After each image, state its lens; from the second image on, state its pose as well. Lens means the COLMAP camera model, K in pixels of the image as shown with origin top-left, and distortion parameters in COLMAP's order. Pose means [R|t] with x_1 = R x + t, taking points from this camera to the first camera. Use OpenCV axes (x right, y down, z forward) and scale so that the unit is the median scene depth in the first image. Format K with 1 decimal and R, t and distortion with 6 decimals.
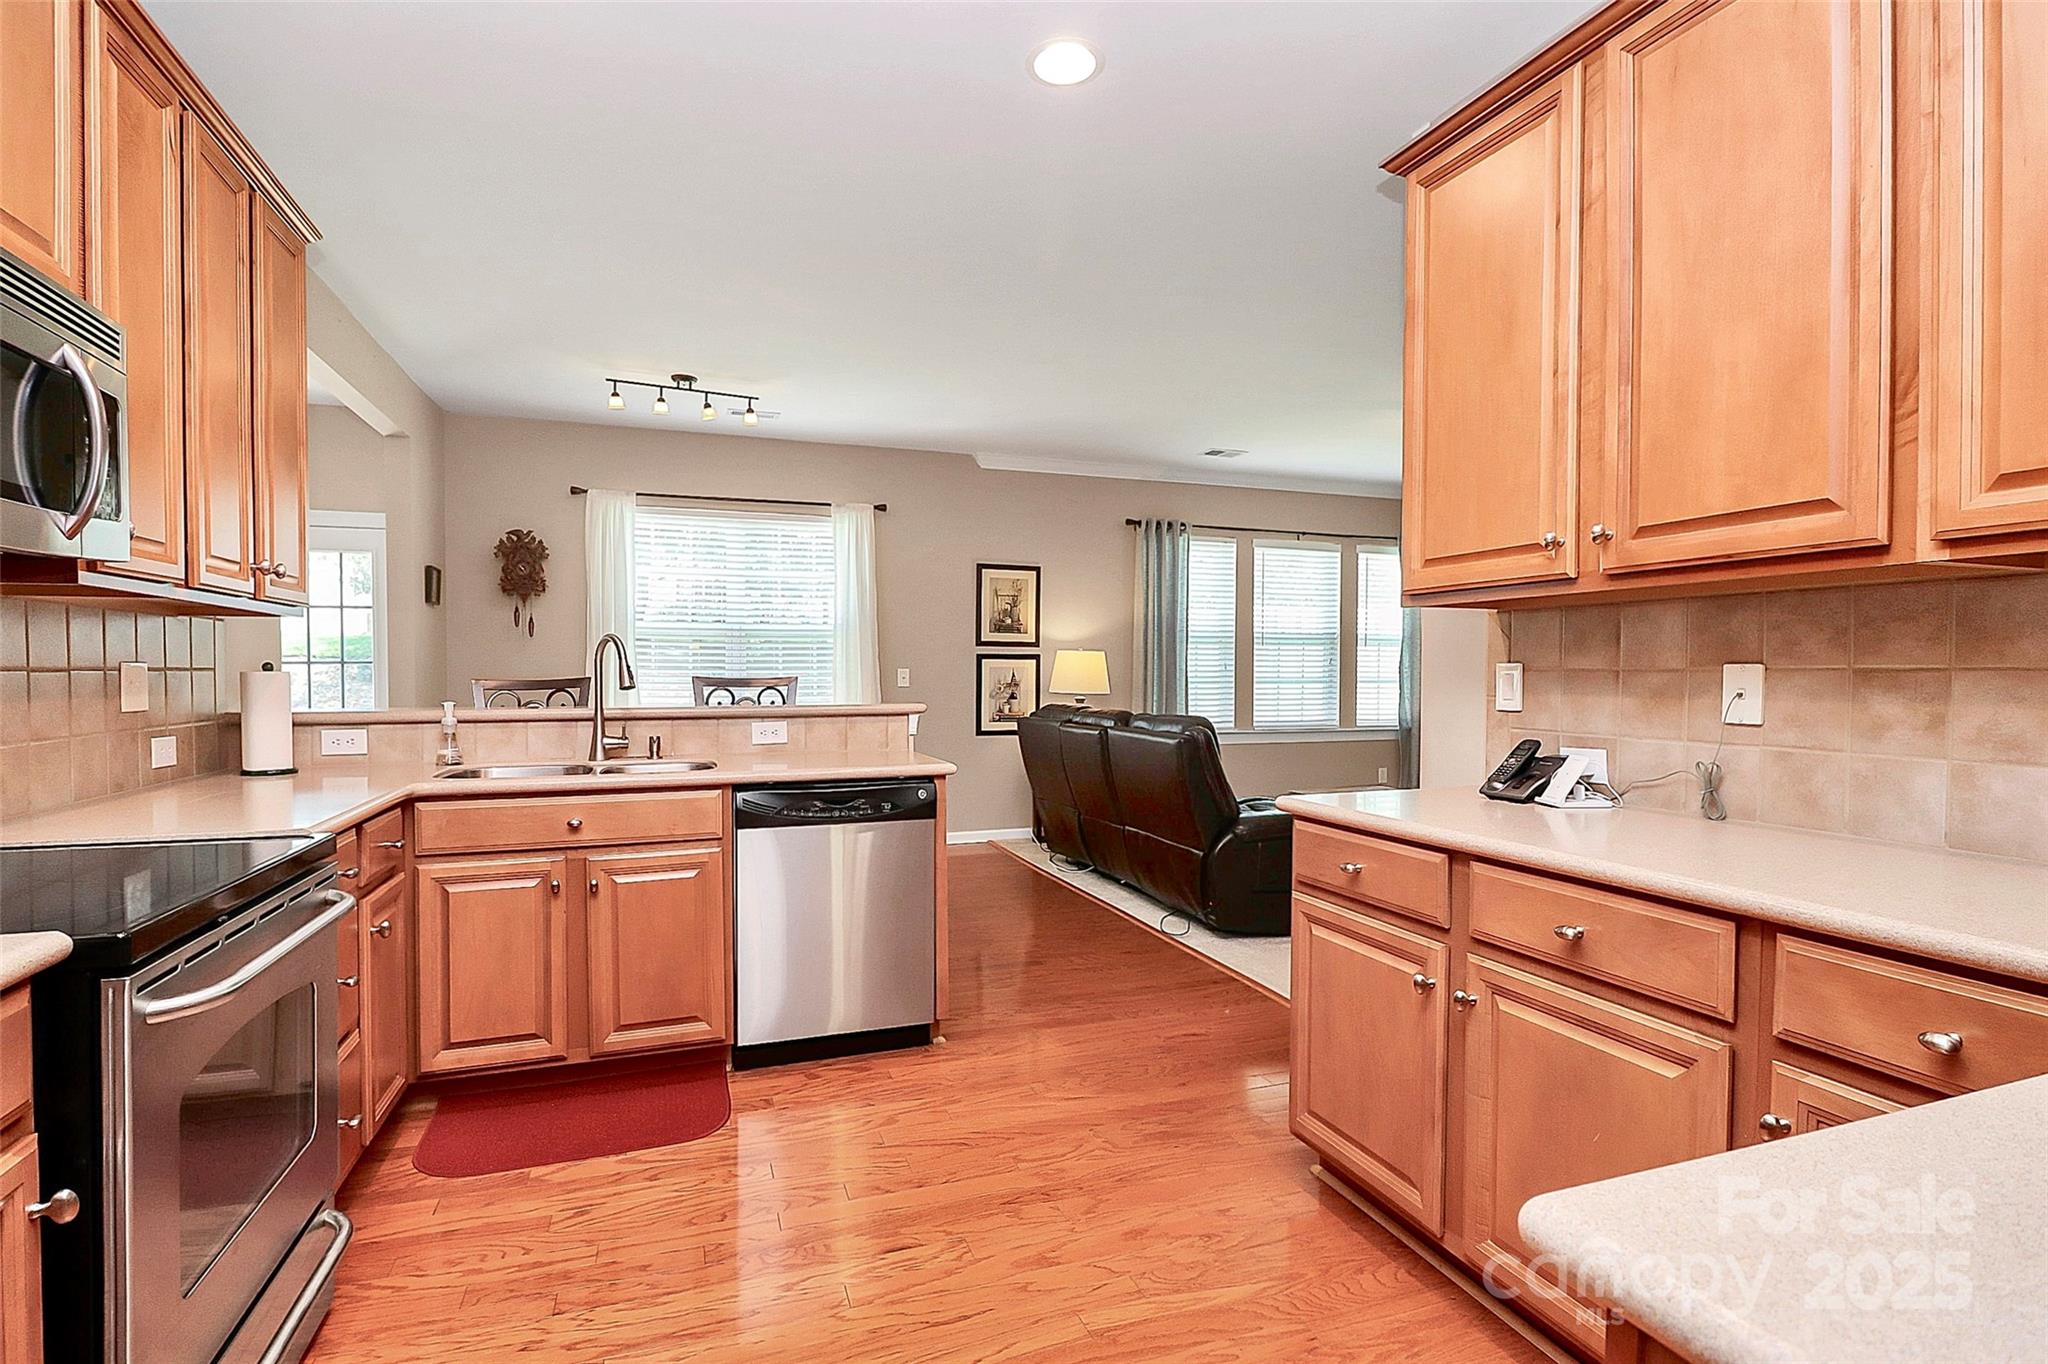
lens RADIAL K [[990.8, 0, 1024.0], [0, 990.8, 682.0], [0, 0, 1]] dist [0.000658, -0.000266]
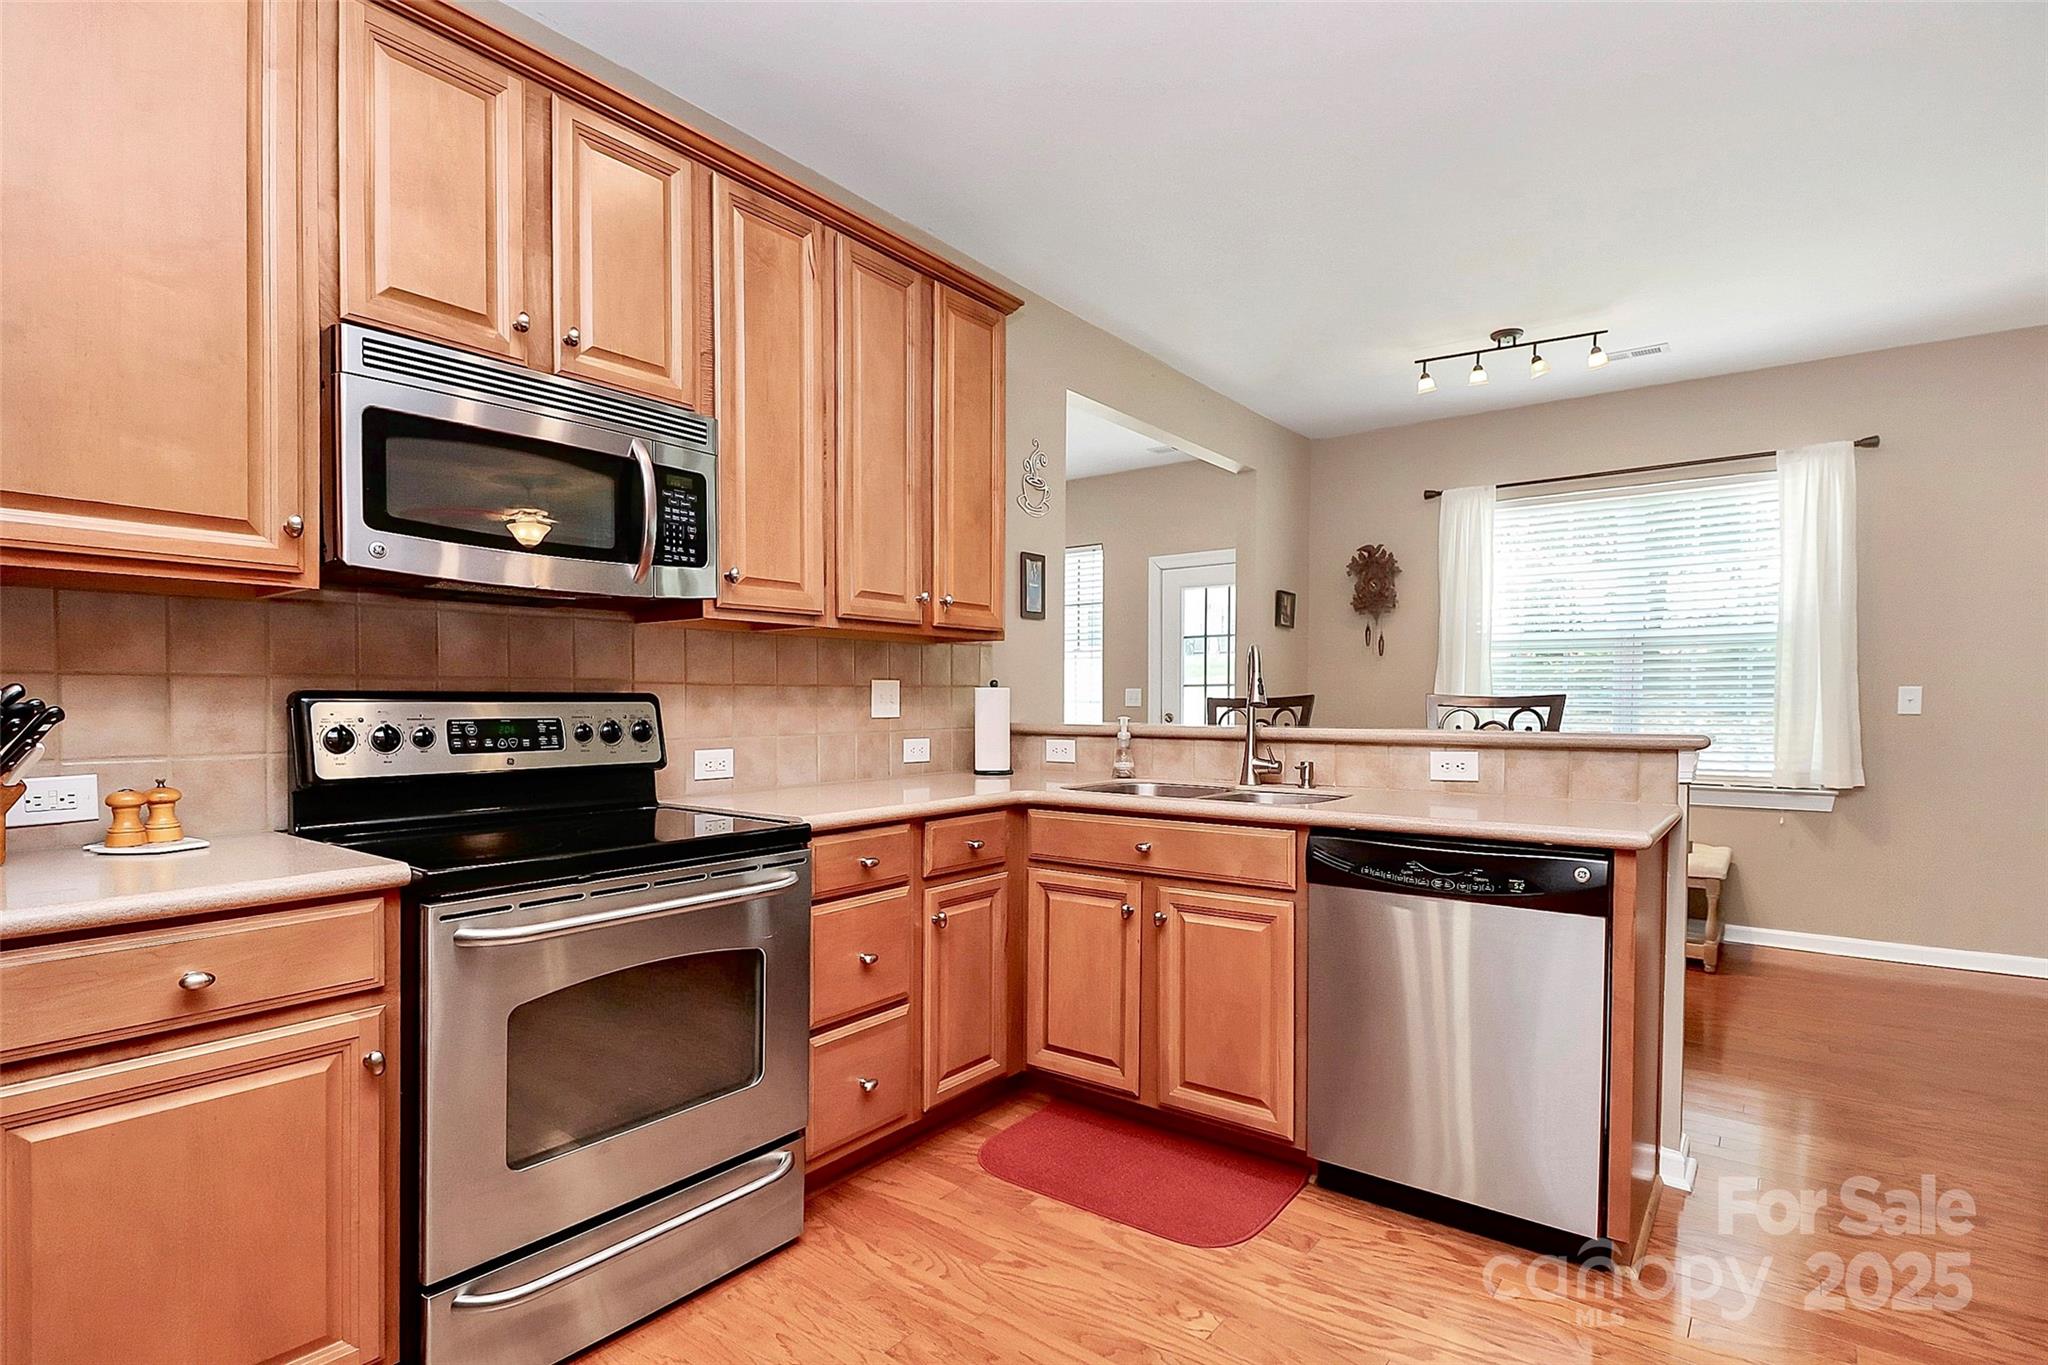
lens RADIAL K [[999.4, 0, 1023.7], [0, 999.4, 719.2], [0, 0, 1]] dist [0.002075, -0.000061]
pose [[0.543661, 0.018605, -0.839099, 0.241906], [-0.010021, 0.999827, 0.015676, 0.007661], [0.839245, -0.000114, 0.543754, 0.360322]]
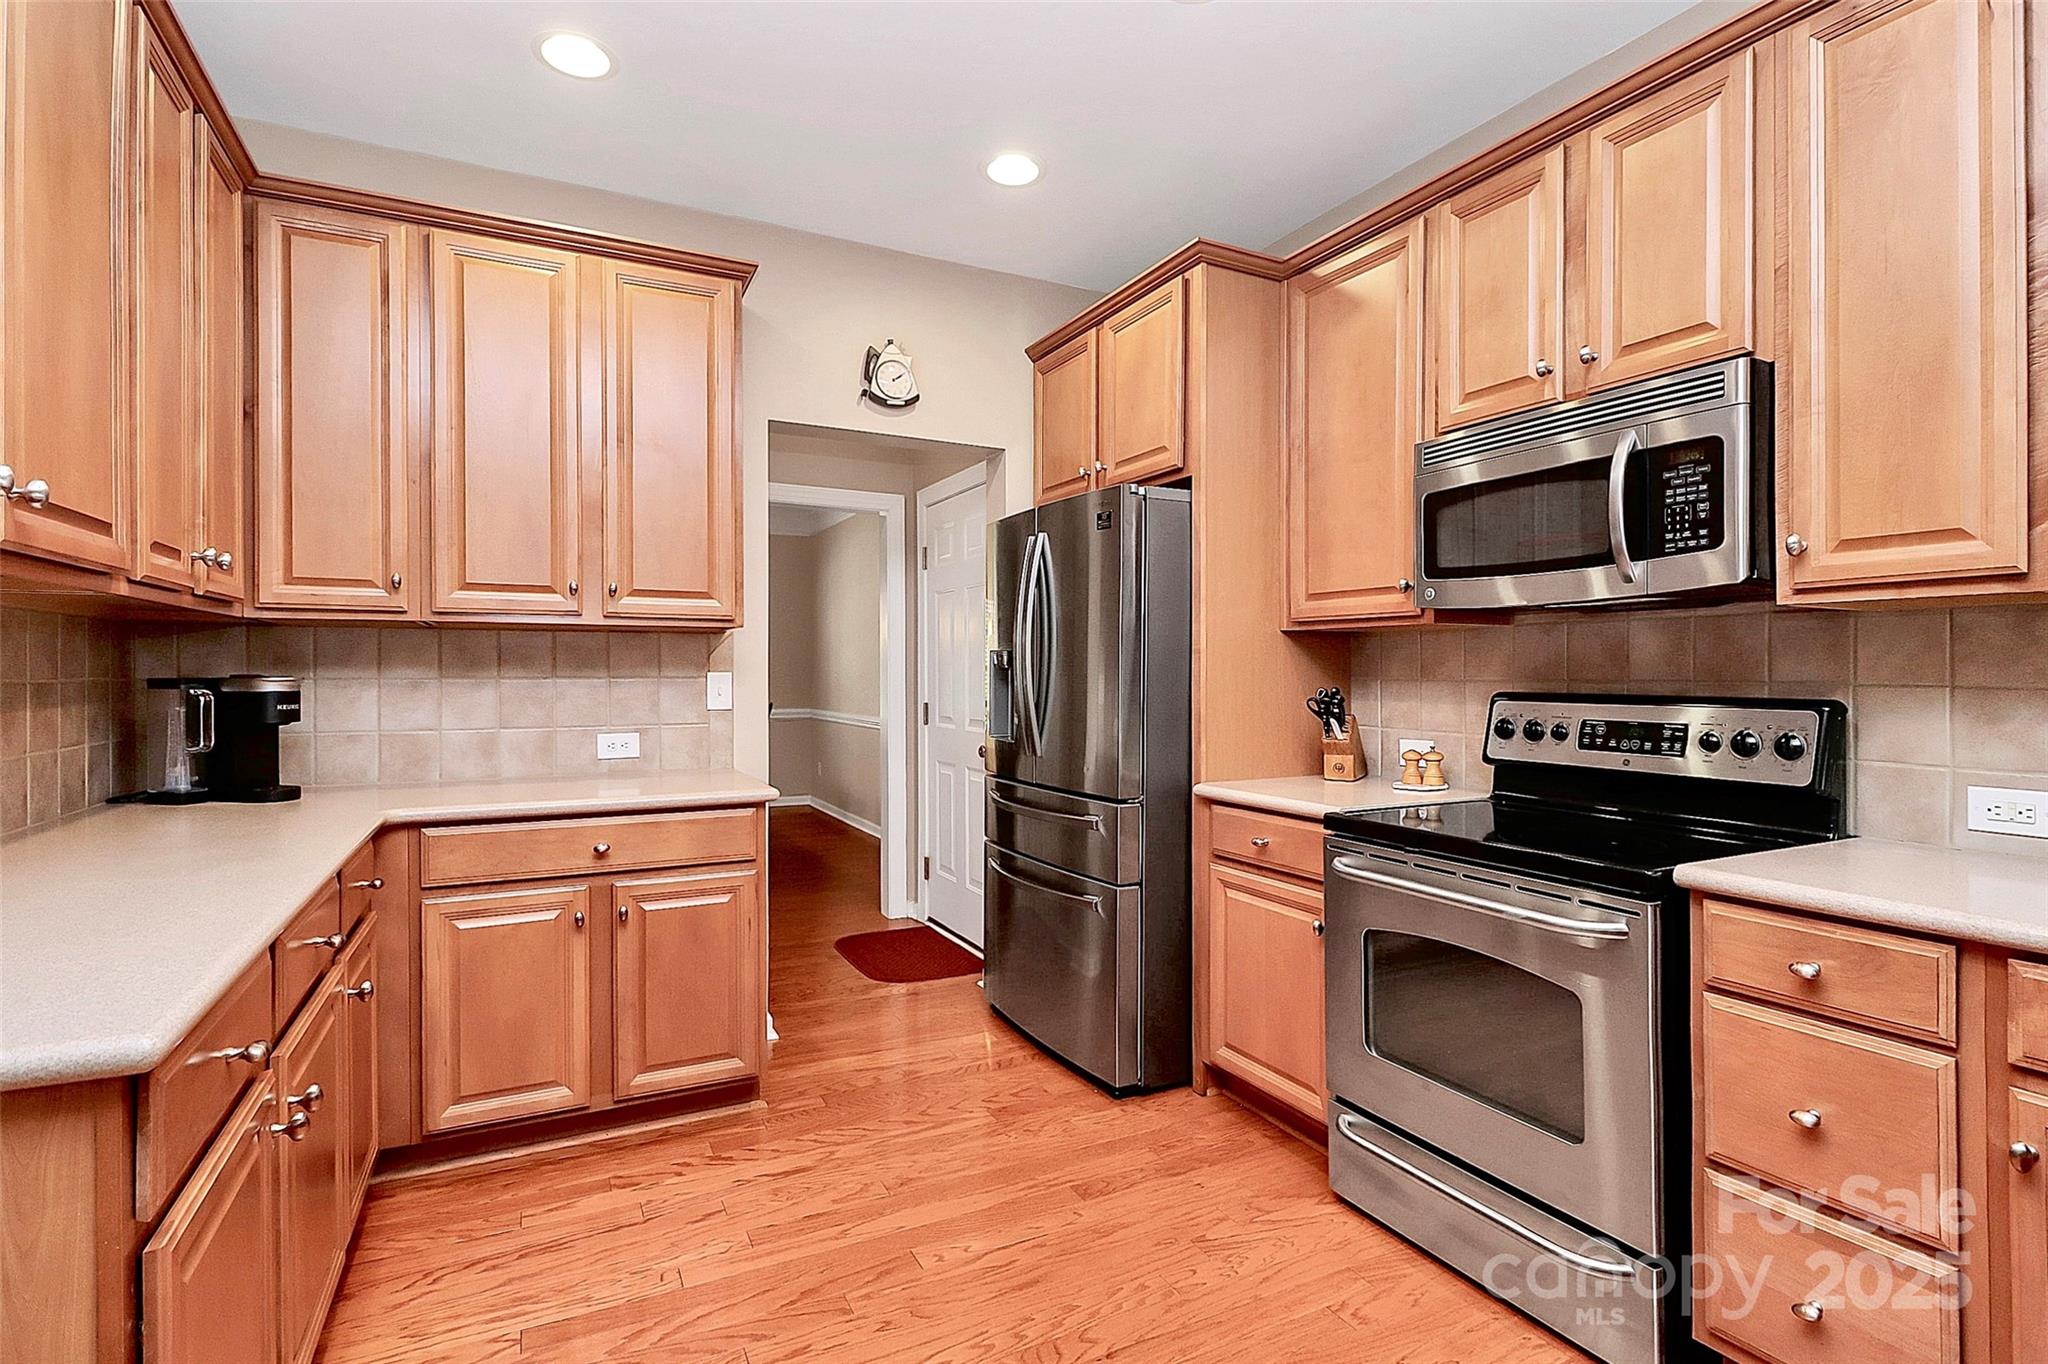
lens RADIAL K [[990.8, 0, 1024.0], [0, 990.8, 682.0], [0, 0, 1]] dist [0.000658, -0.000266]
pose [[-0.992034, 0.000063, -0.125968, -0.021050], [-0.002439, 0.999803, 0.019710, -0.020778], [0.125945, 0.019860, -0.991838, 1.120625]]
